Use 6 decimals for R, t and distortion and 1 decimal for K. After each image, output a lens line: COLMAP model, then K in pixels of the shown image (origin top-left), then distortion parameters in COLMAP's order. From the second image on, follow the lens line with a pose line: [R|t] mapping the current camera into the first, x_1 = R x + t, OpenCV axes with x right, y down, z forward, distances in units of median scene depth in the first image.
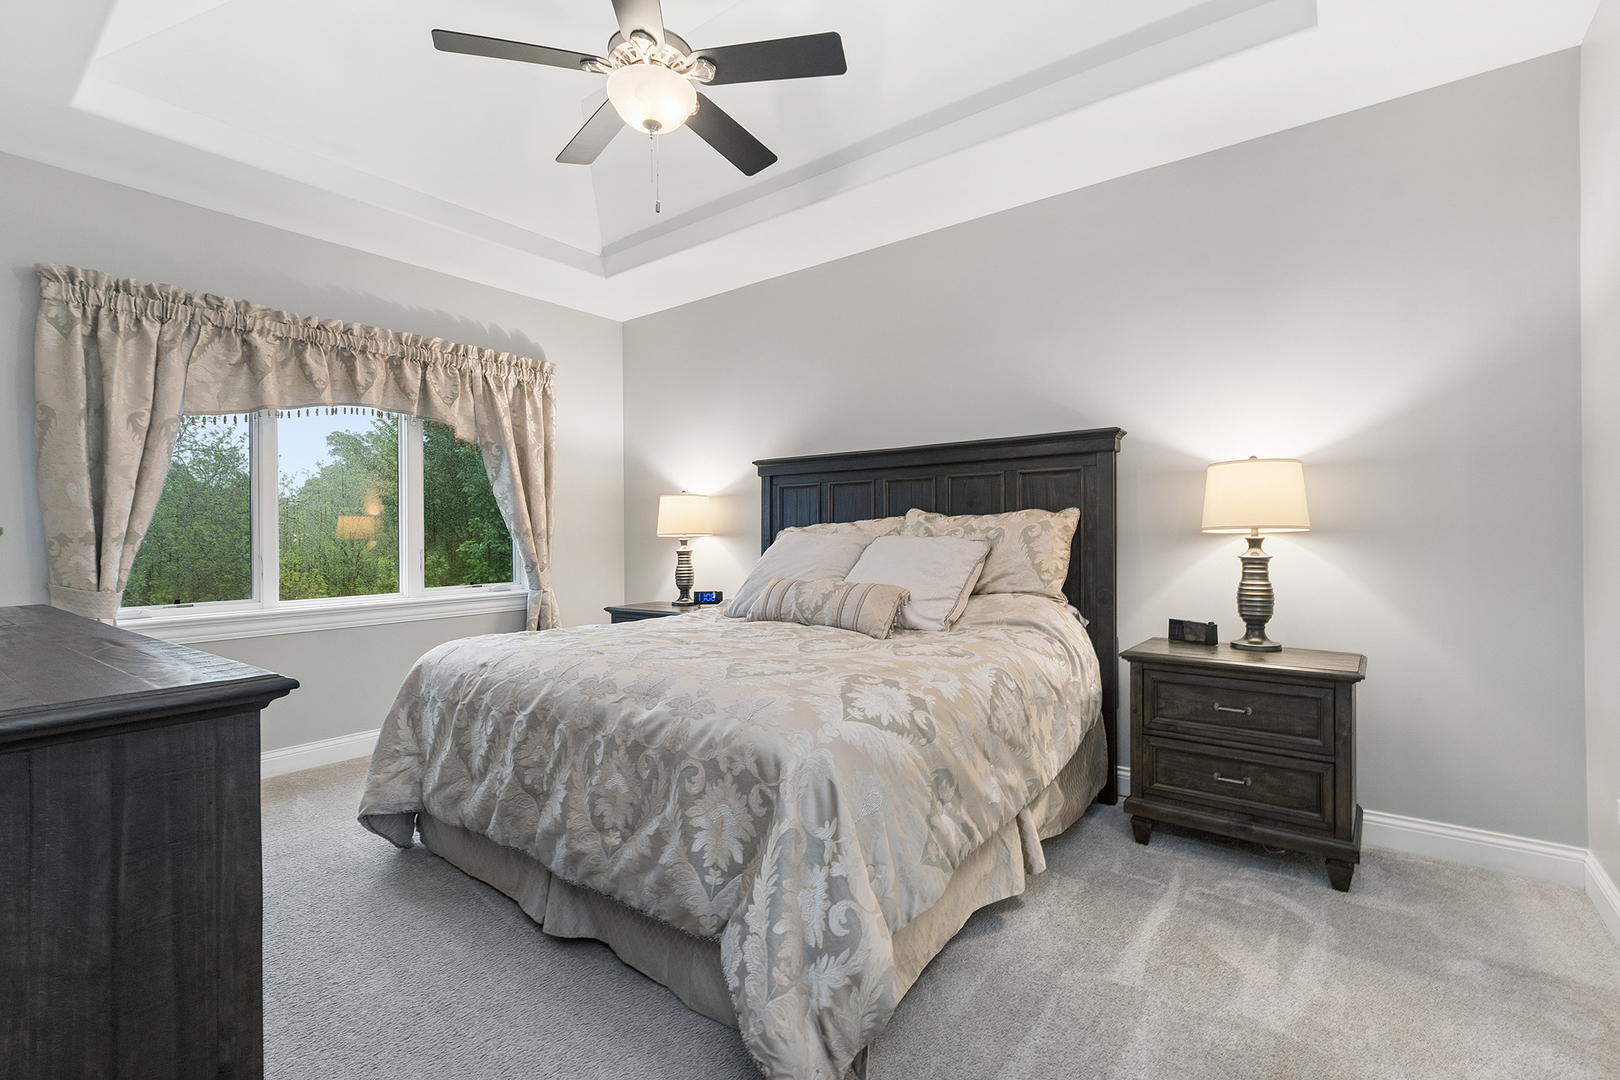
lens RADIAL K [[723.5, 0, 799.4], [0, 723.5, 546.1], [0, 0, 1]] dist [-0.002706, -0.000390]
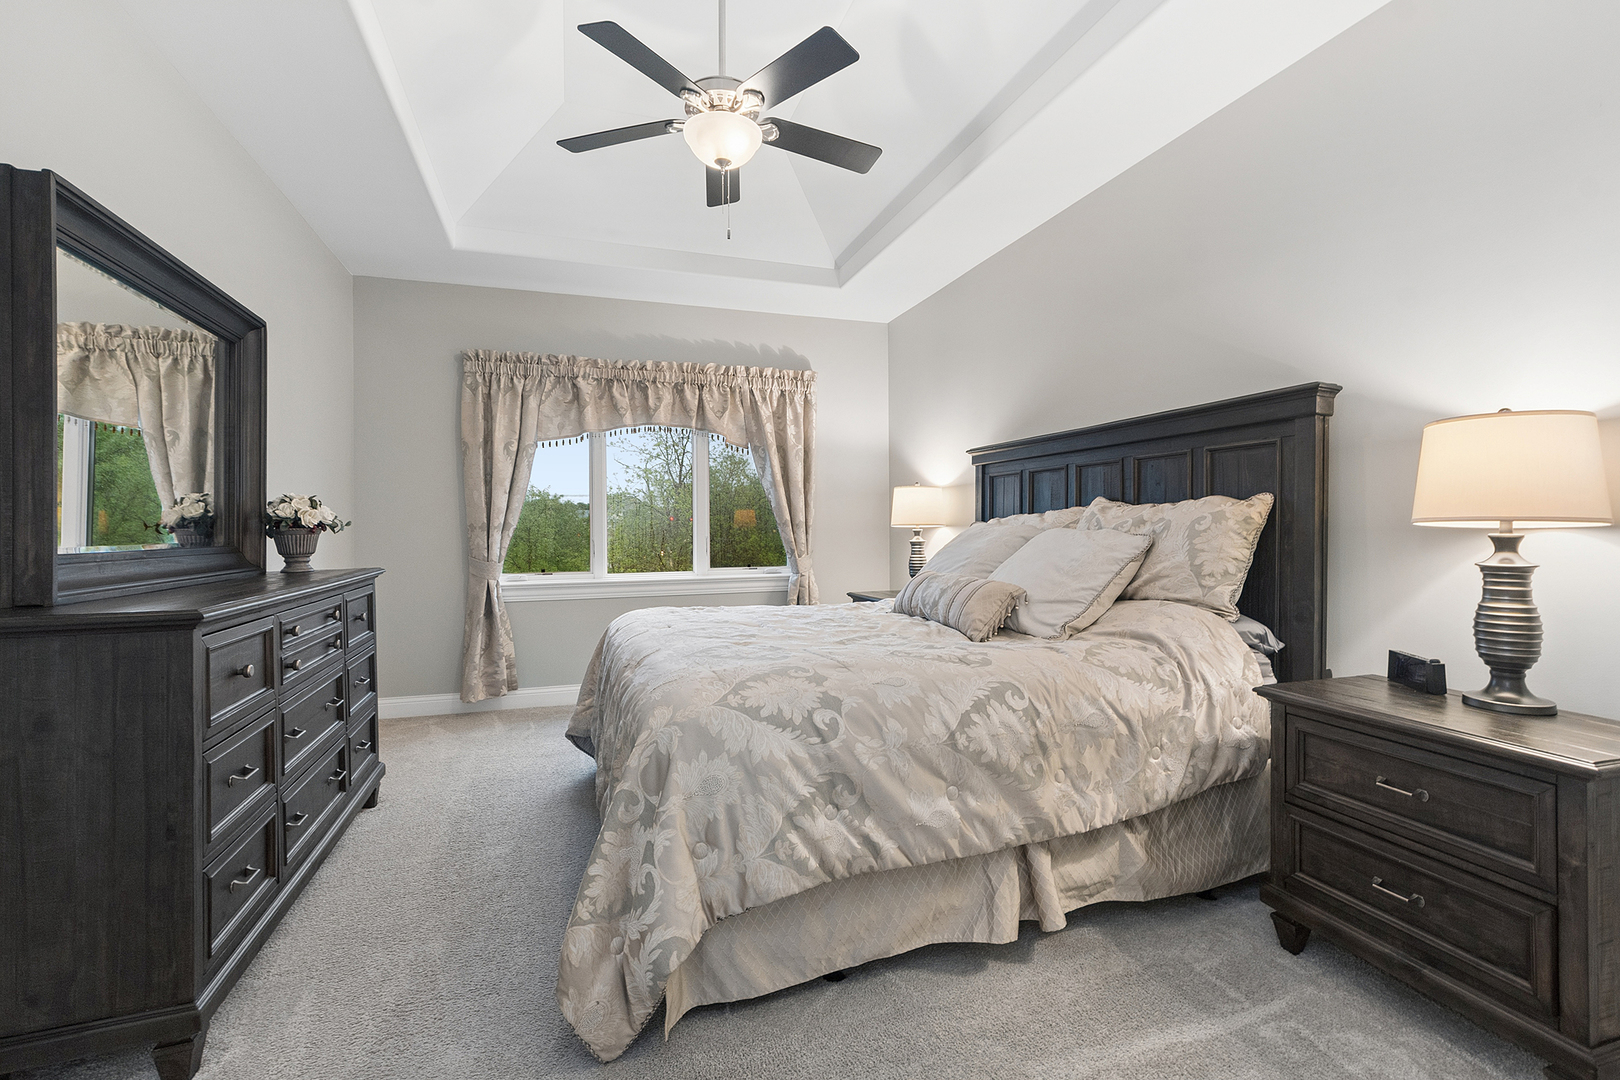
lens RADIAL K [[717.4, 0, 812.6], [0, 717.4, 537.4], [0, 0, 1]] dist [0.002302, -0.003991]
pose [[0.835042, 0.013801, -0.550013, 0.406182], [-0.012135, 0.999904, 0.006667, -0.006031], [0.550052, 0.001107, 0.835129, 0.109751]]
